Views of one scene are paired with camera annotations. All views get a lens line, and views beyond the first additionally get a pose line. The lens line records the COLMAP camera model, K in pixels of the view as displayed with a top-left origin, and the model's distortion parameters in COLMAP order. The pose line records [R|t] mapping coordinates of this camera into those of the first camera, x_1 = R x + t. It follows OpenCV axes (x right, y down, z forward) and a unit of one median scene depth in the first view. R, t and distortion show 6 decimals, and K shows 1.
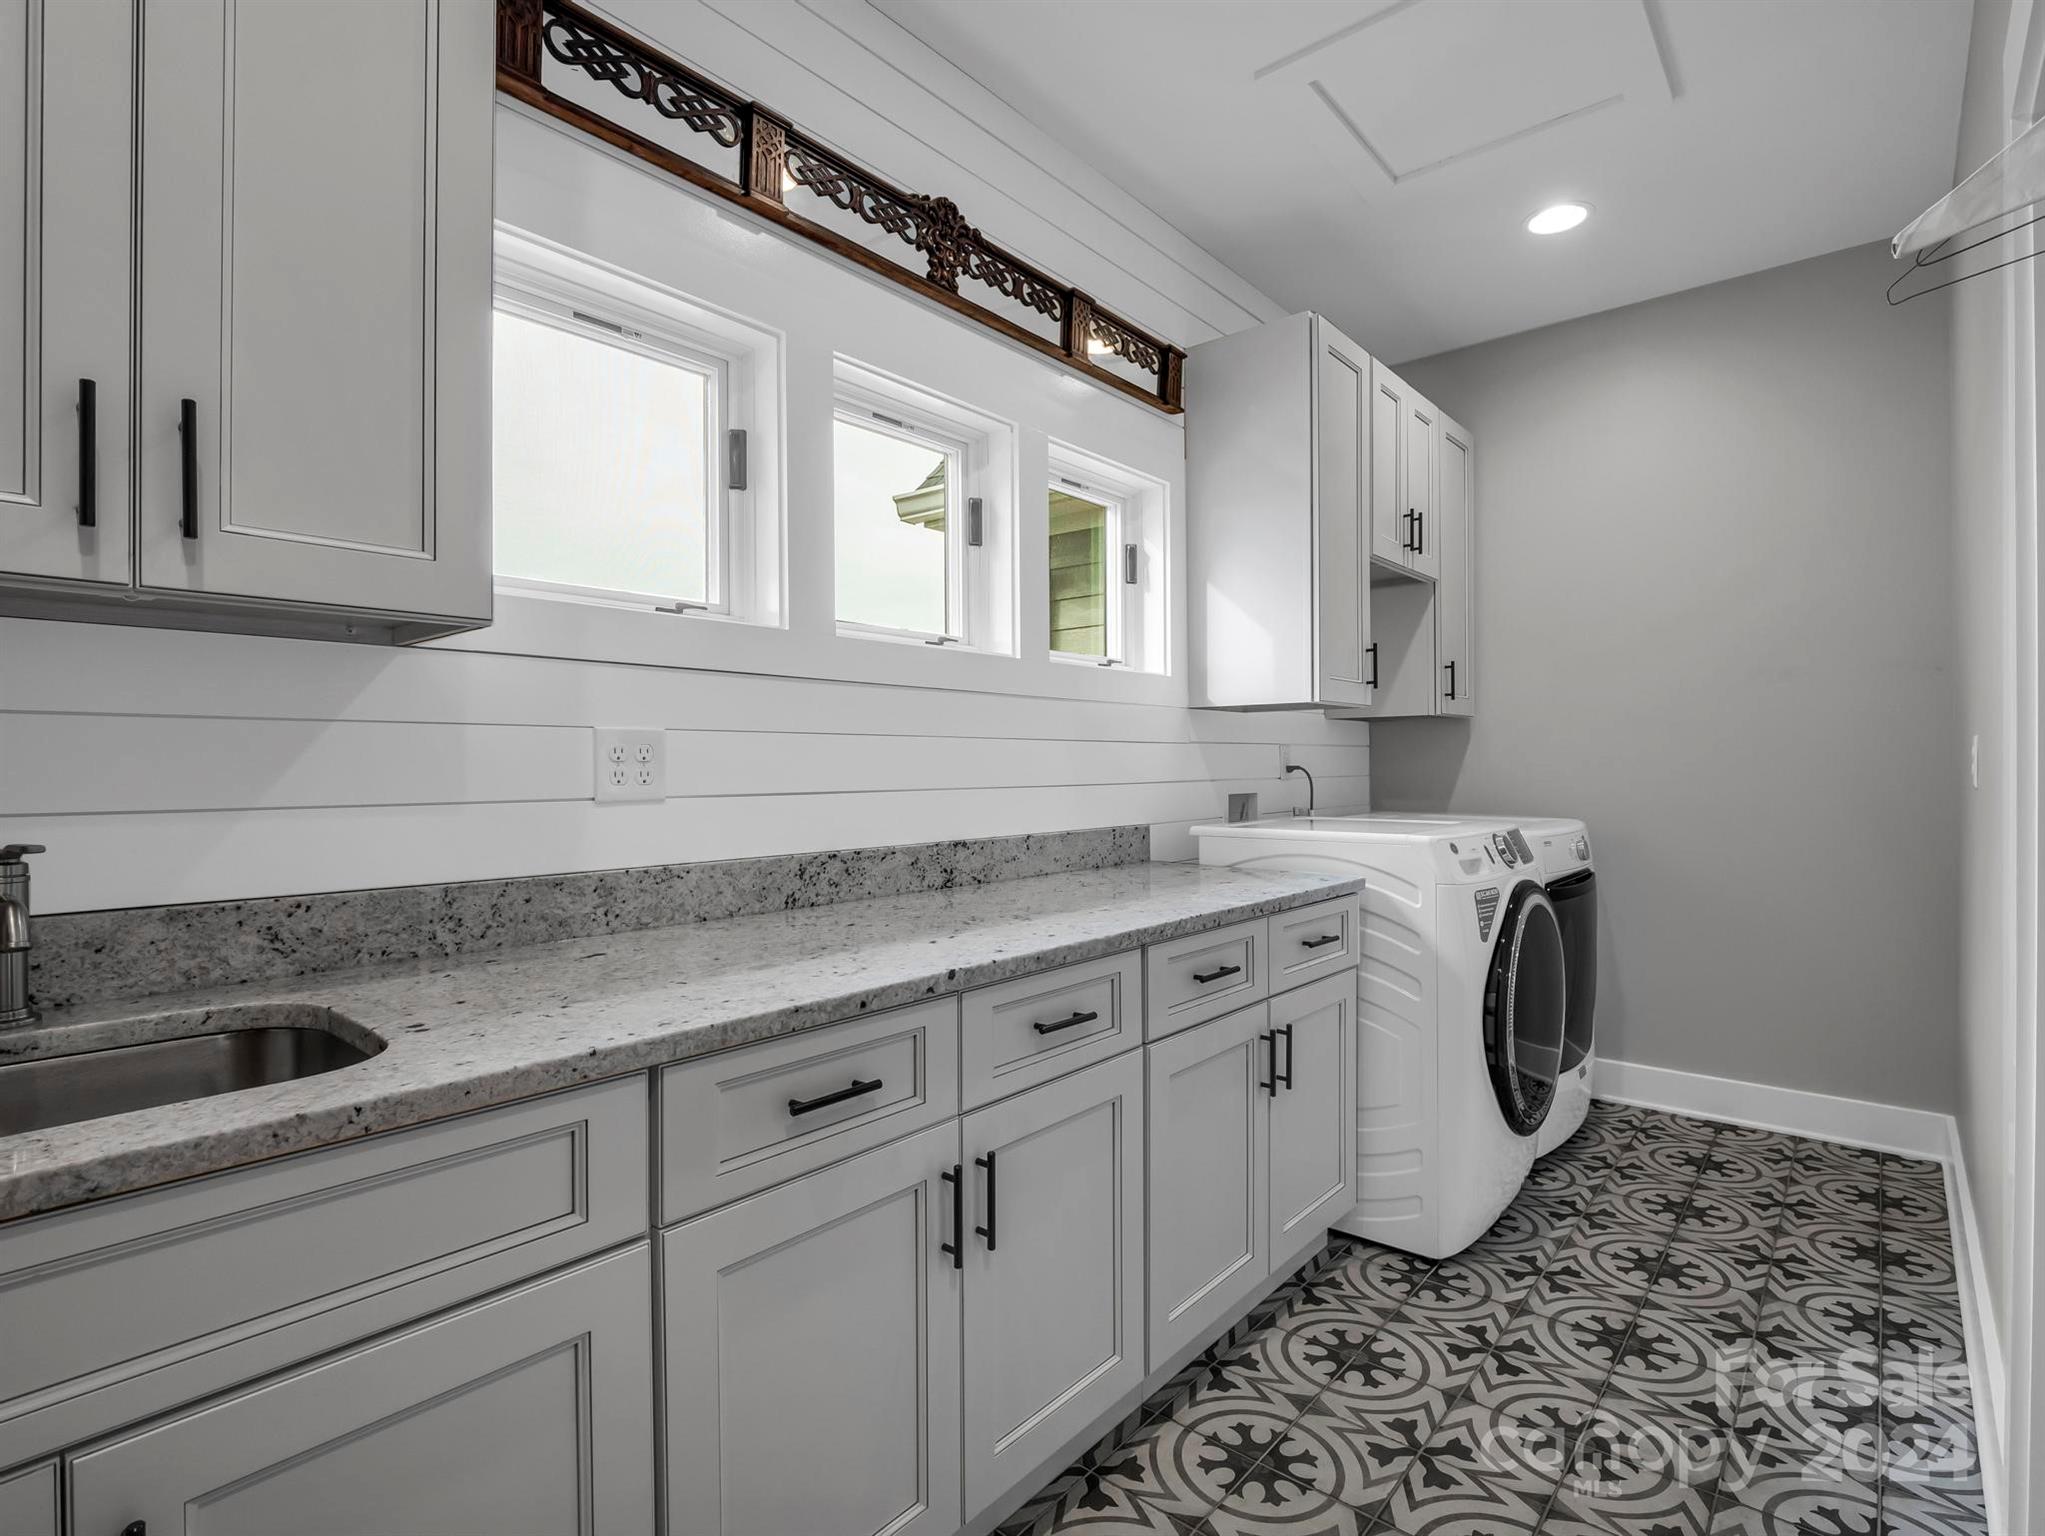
lens RADIAL K [[1006.8, 0, 1013.1], [0, 1006.8, 767.9], [0, 0, 1]] dist [-0.013104, -0.002956]
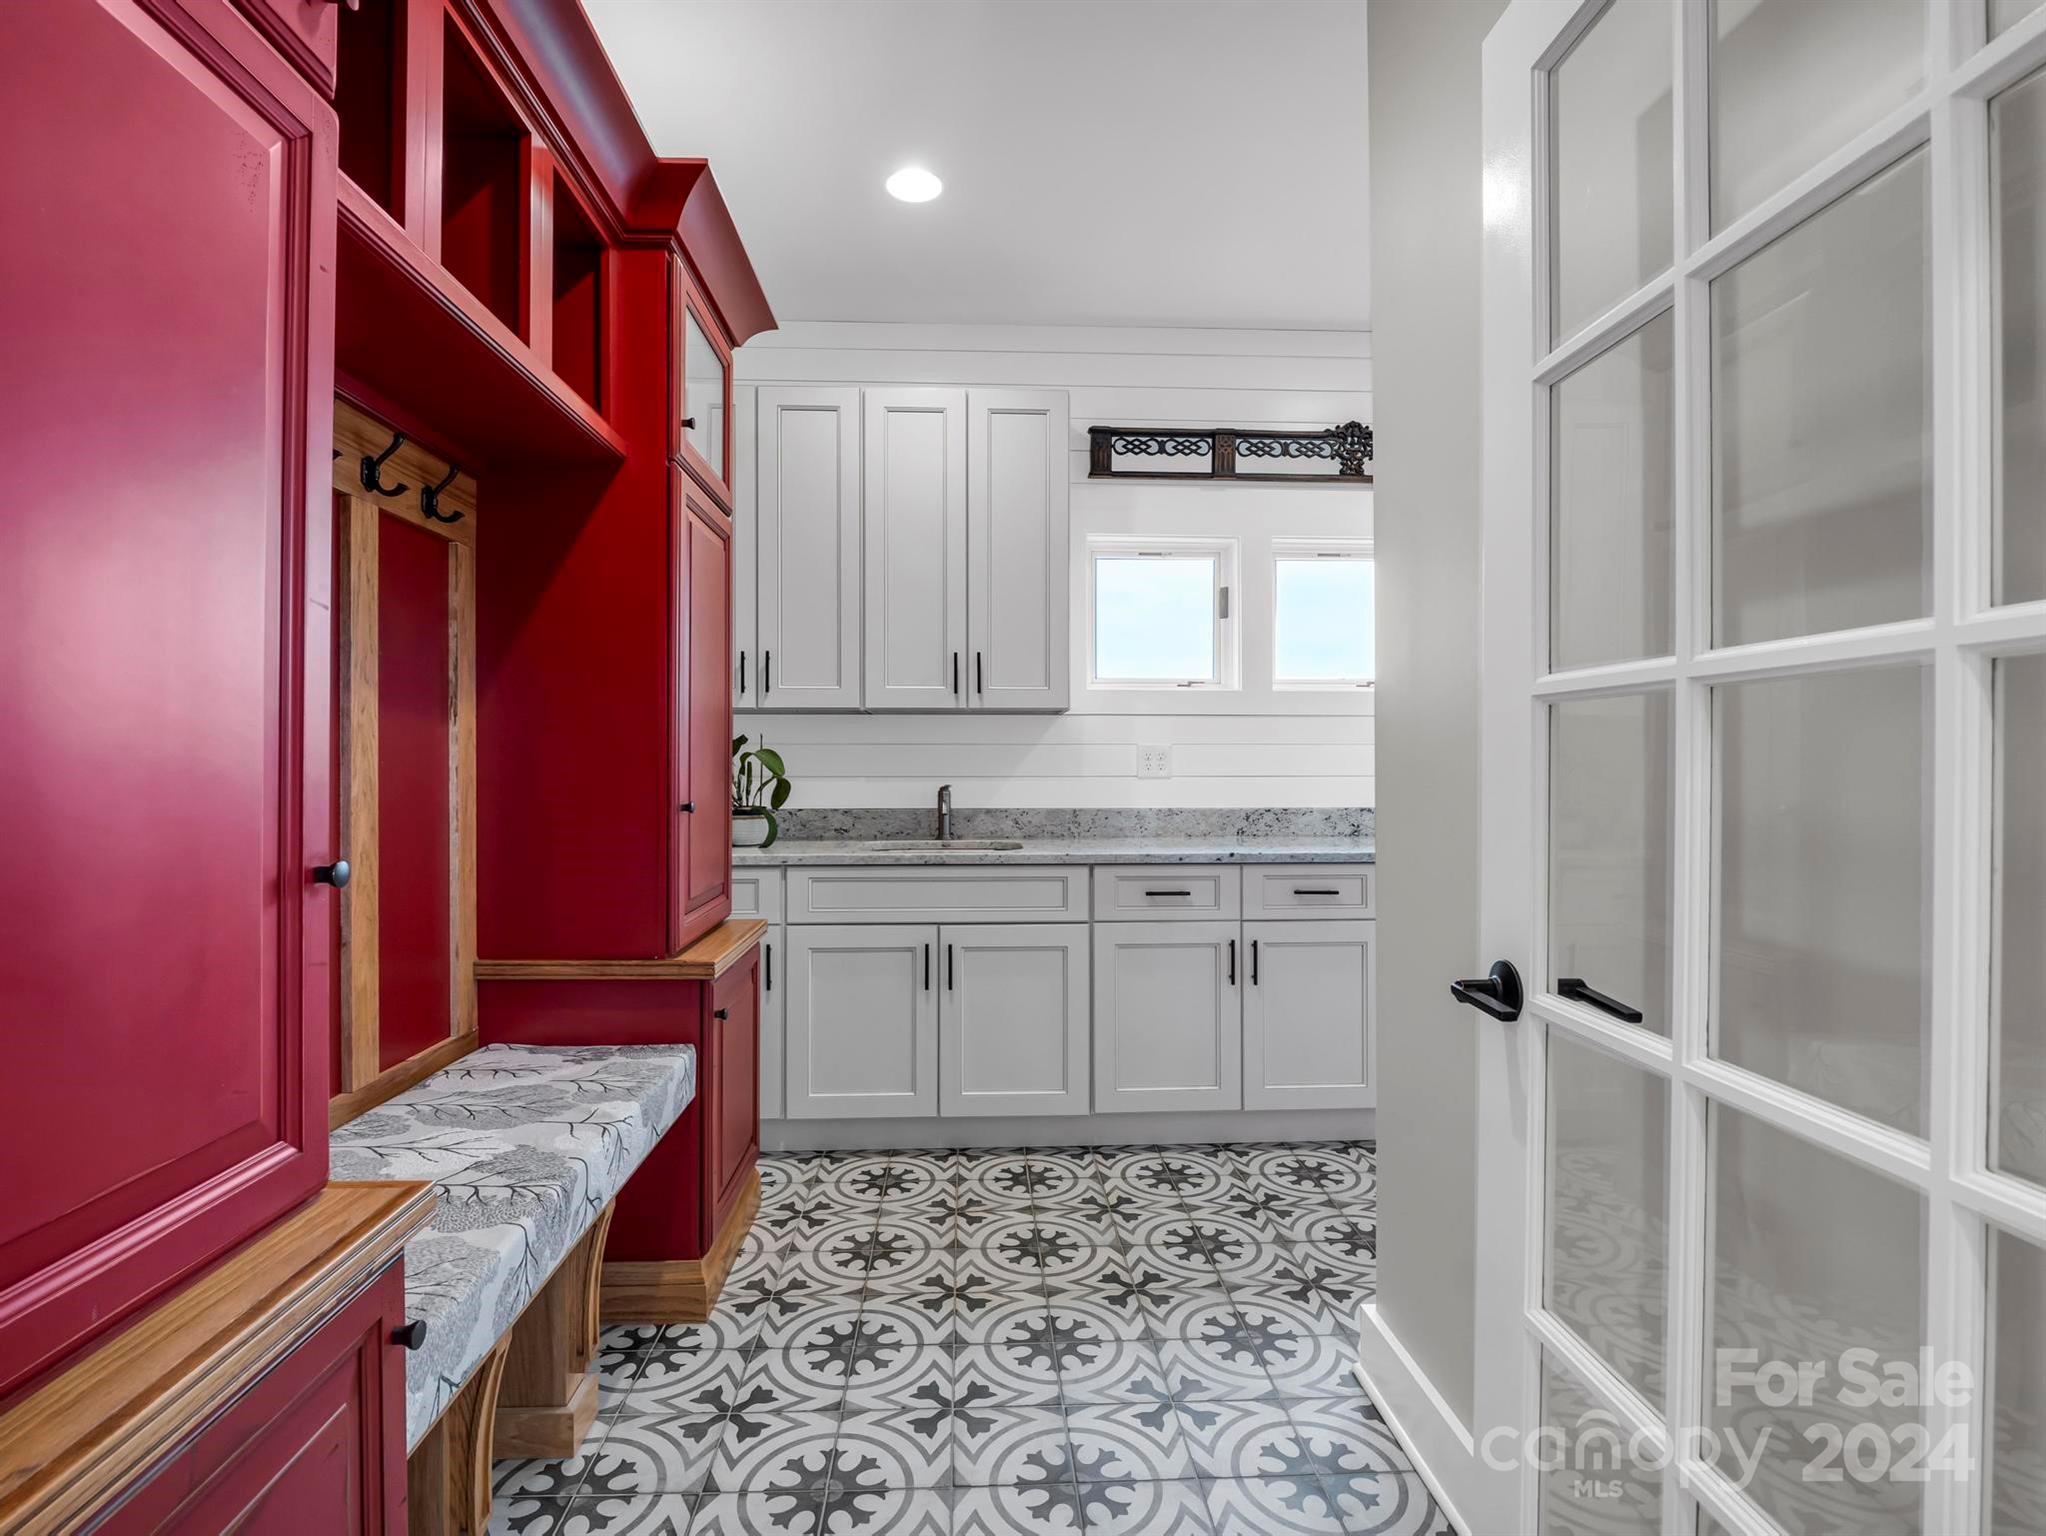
lens RADIAL K [[1007.3, 0, 1023.2], [0, 1007.3, 765.5], [0, 0, 1]] dist [-0.013104, -0.002956]
pose [[0.698811, 0.006142, -0.715280, 1.024592], [-0.004433, 0.999981, 0.004256, -0.001792], [0.715293, 0.000196, 0.698825, -0.761994]]
